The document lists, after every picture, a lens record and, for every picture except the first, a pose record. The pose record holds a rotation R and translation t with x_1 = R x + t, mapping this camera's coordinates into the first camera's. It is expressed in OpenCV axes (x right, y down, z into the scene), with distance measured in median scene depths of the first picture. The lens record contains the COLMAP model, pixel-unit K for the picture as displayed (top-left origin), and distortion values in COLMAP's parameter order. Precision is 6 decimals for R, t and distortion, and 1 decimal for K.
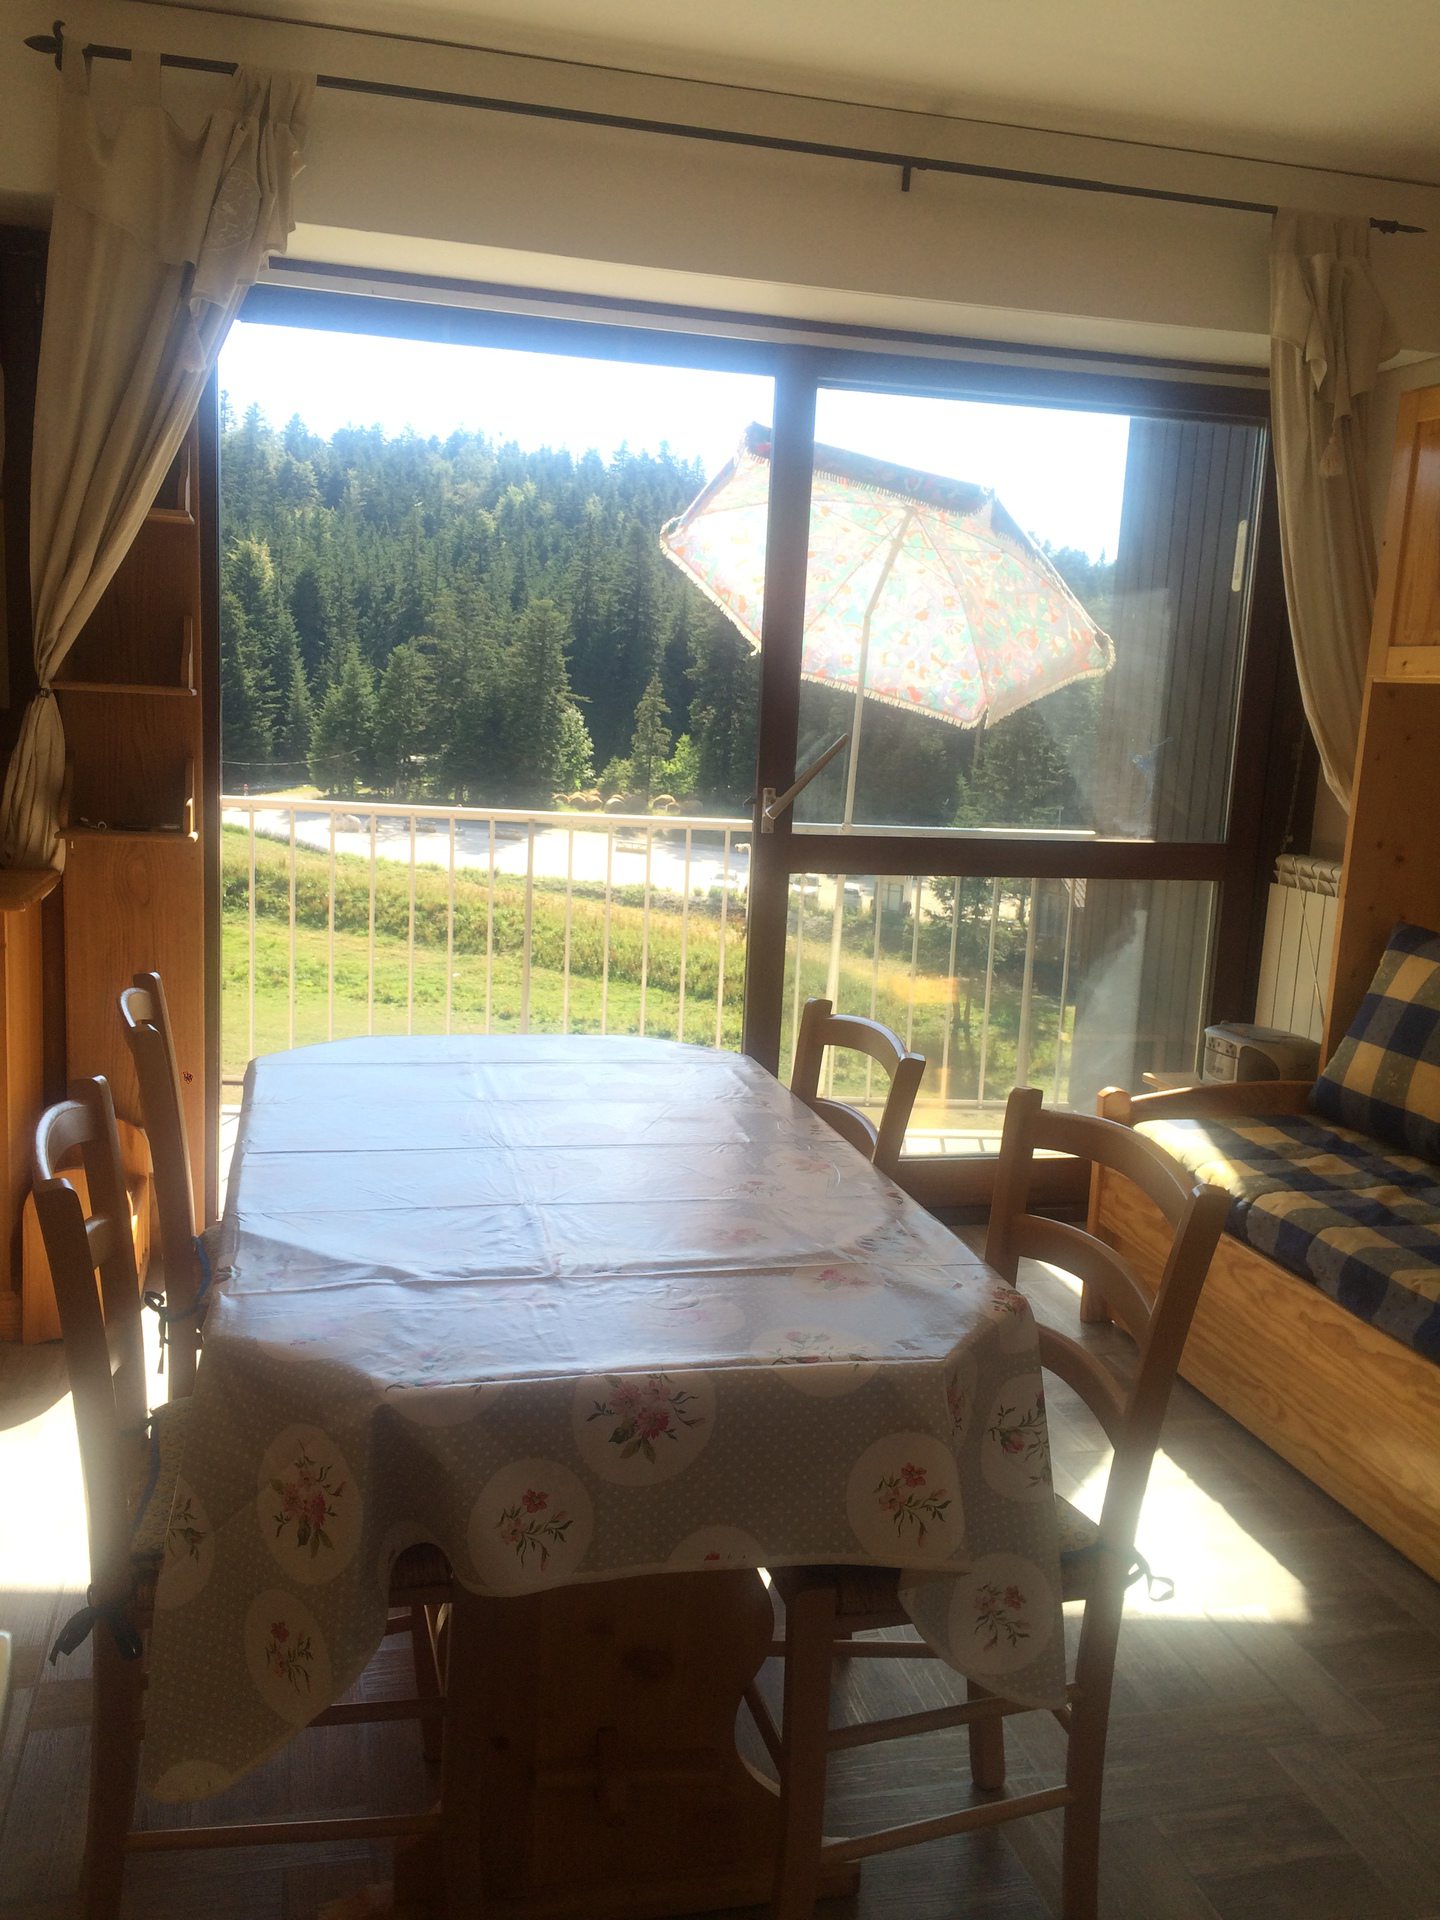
lens RADIAL K [[1627.1, 0, 719.0], [0, 1627.1, 962.1], [0, 0, 1]] dist [0.057915, -0.072493]
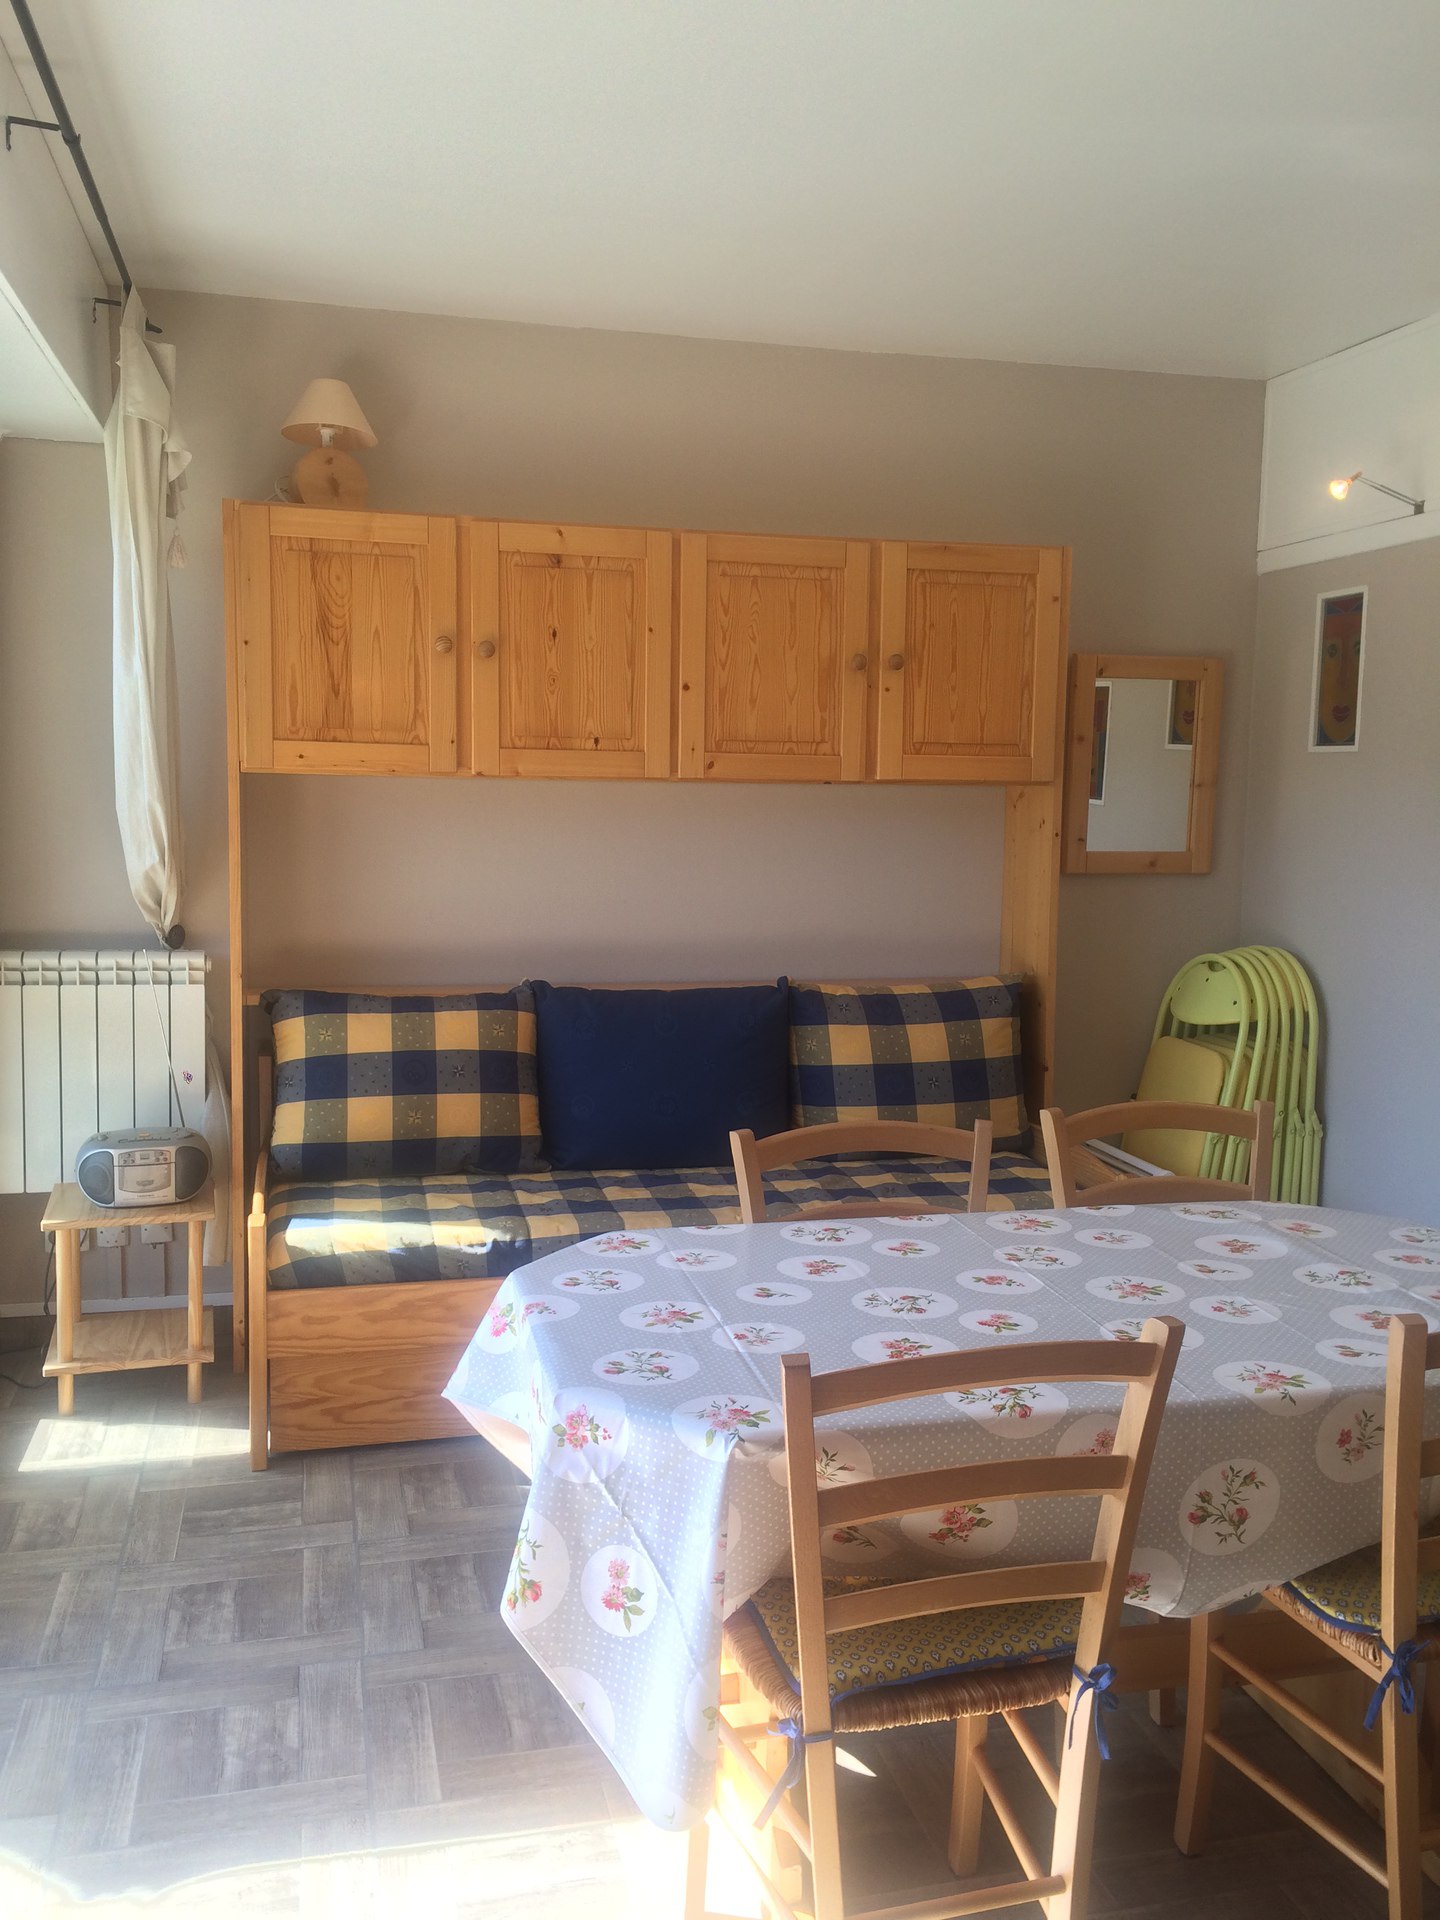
lens RADIAL K [[1627.1, 0, 716.9], [0, 1627.1, 954.2], [0, 0, 1]] dist [0.057915, -0.072493]
pose [[0.011818, -0.154550, 0.987914, -0.354684], [0.147542, 0.977438, 0.151146, -0.092222], [-0.988985, 0.143973, 0.034354, 0.372059]]
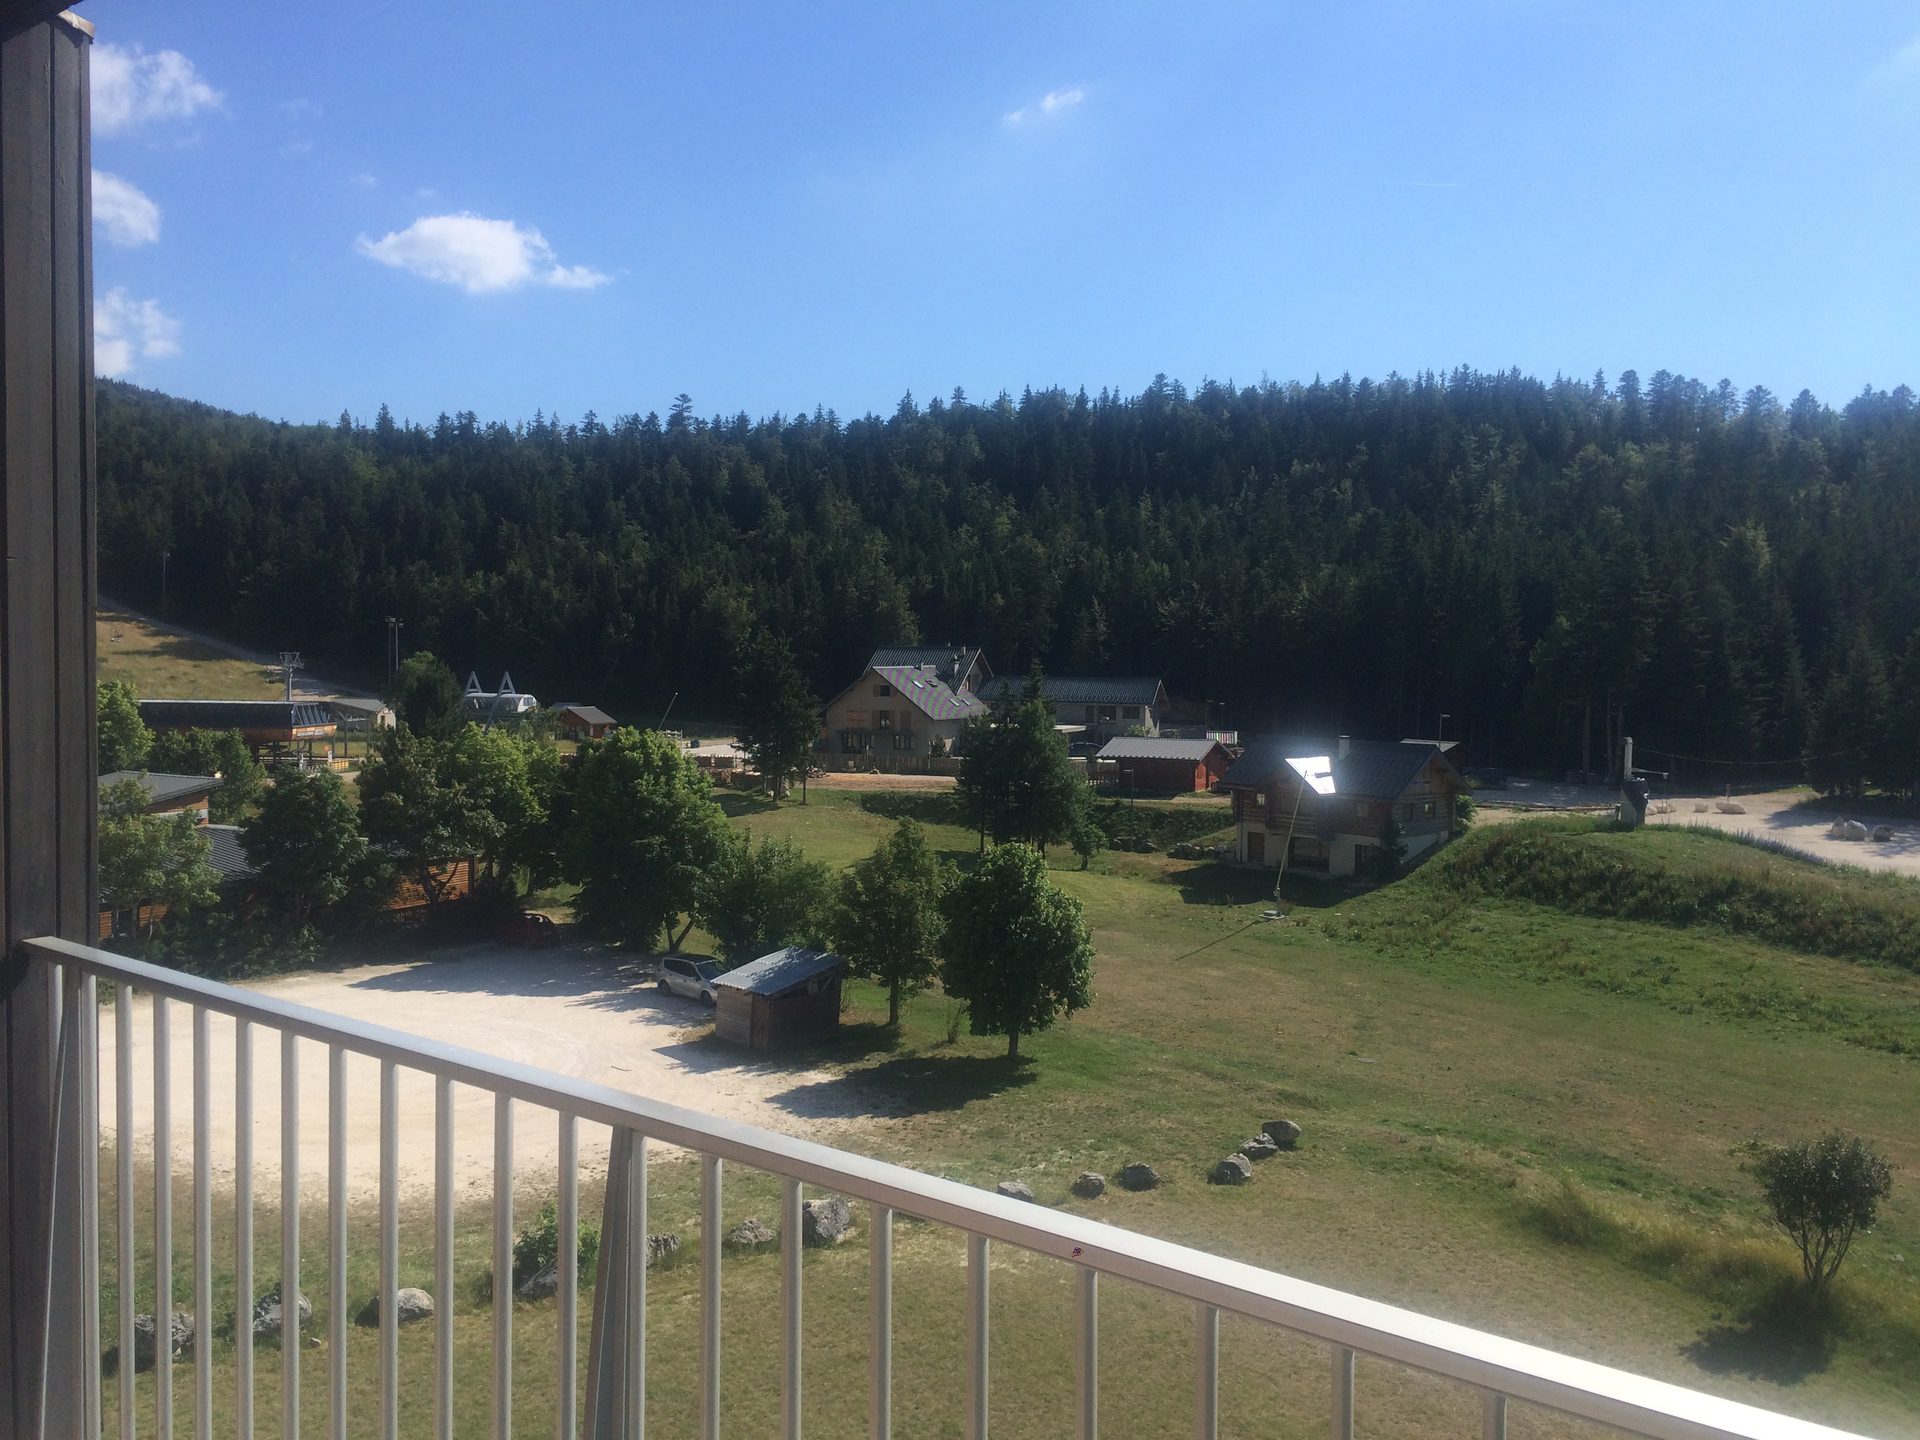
lens RADIAL K [[1627.1, 0, 959.1], [0, 1627.1, 718.6], [0, 0, 1]] dist [0.057915, -0.072493]
pose [[0.750315, -0.016322, -0.660879, -0.003256], [-0.079447, 0.990223, -0.114655, -0.005022], [0.656290, 0.138532, 0.741682, 0.027040]]
